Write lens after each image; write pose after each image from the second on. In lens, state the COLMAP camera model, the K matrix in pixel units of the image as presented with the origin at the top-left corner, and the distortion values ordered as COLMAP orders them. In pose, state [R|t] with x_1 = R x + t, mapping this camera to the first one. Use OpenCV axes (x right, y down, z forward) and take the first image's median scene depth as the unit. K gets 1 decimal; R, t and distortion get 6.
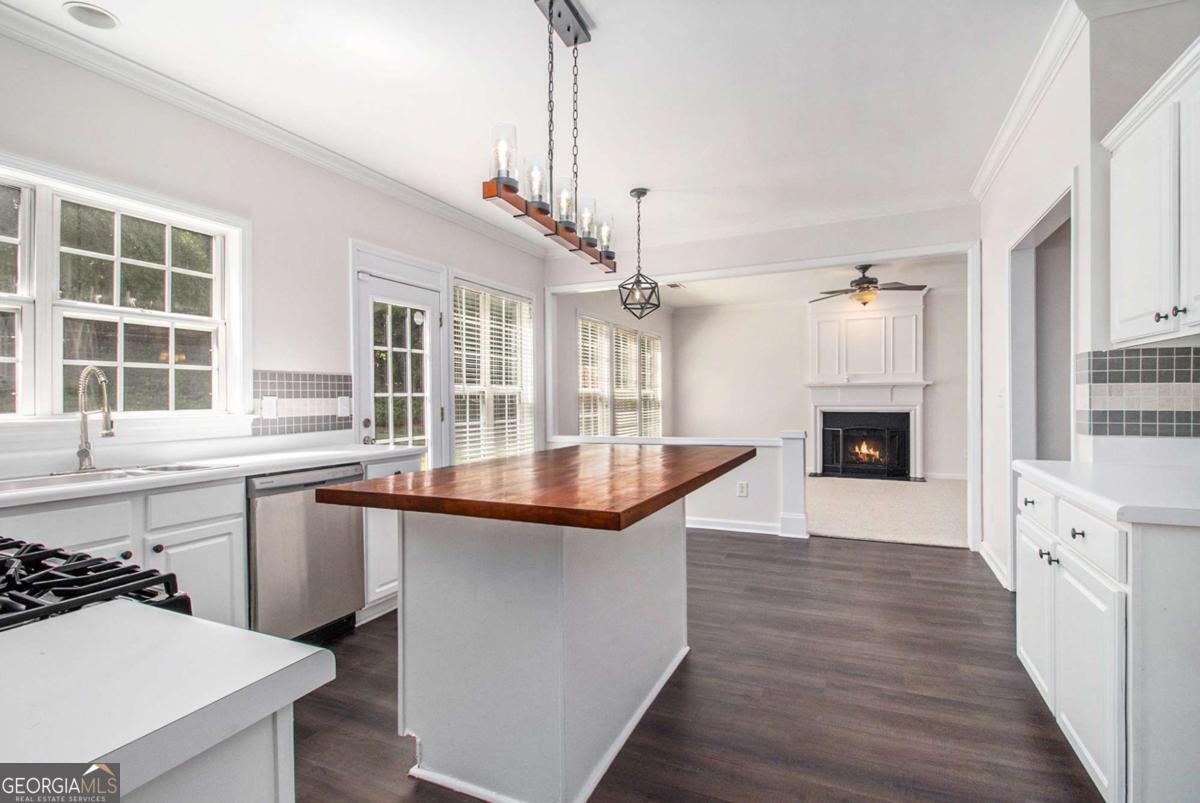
lens RADIAL K [[568.9, 0, 586.9], [0, 568.9, 399.5], [0, 0, 1]] dist [-0.003750, -0.001379]
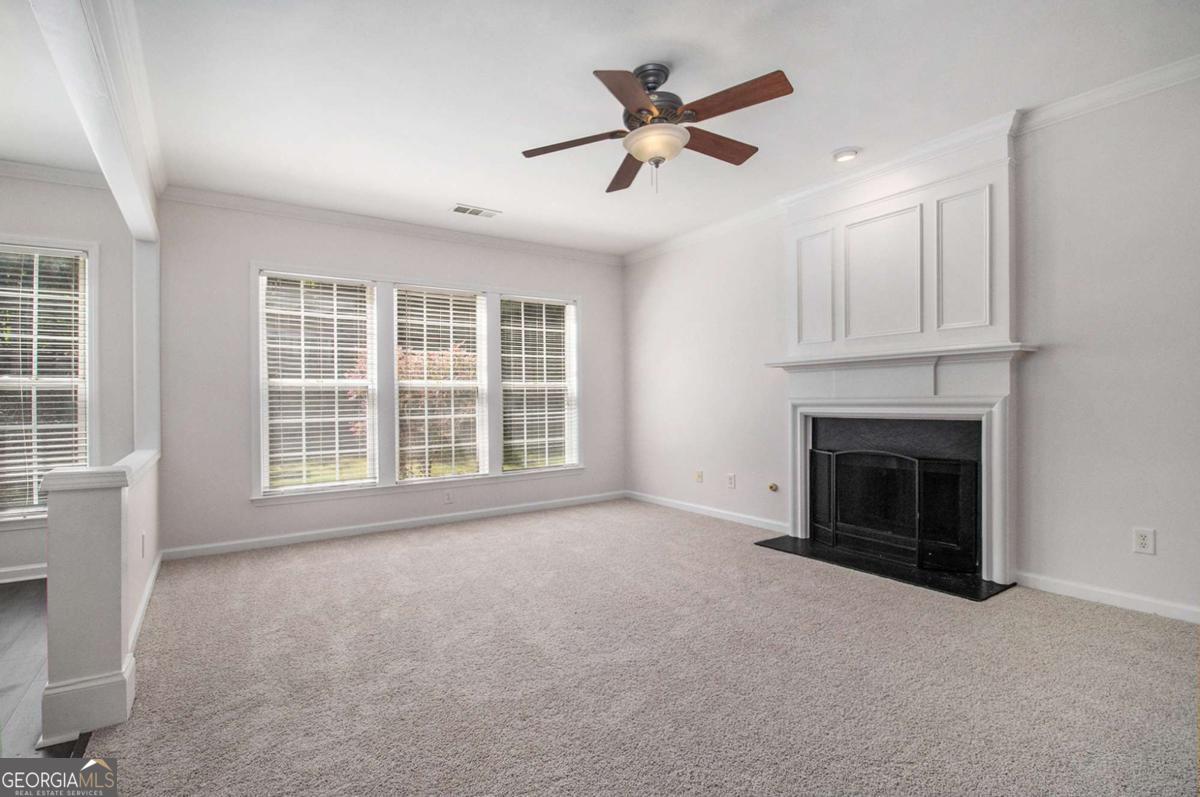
lens RADIAL K [[611.5, 0, 594.5], [0, 611.5, 404.2], [0, 0, 1]] dist [0.003911, -0.001780]
pose [[0.839454, -0.003974, -0.543416, 0.847338], [0.006214, 0.999978, 0.002287, 0.012676], [0.543395, -0.005296, 0.839461, 0.682221]]
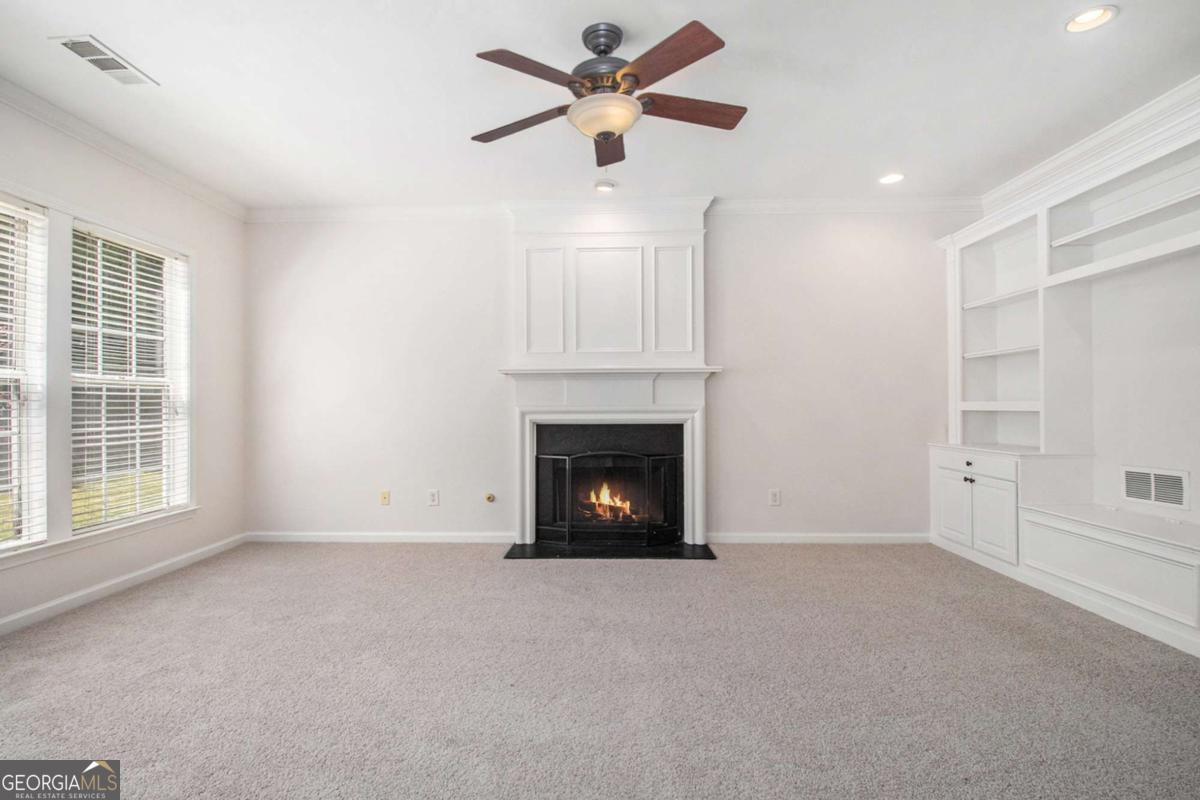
lens RADIAL K [[598.0, 0, 613.1], [0, 598.0, 406.1], [0, 0, 1]] dist [0.021620, -0.001239]
pose [[0.918907, -0.002227, 0.394468, 0.407647], [0.002373, 0.999997, 0.000119, 0.009125], [-0.394467, 0.000826, 0.918910, 0.727472]]
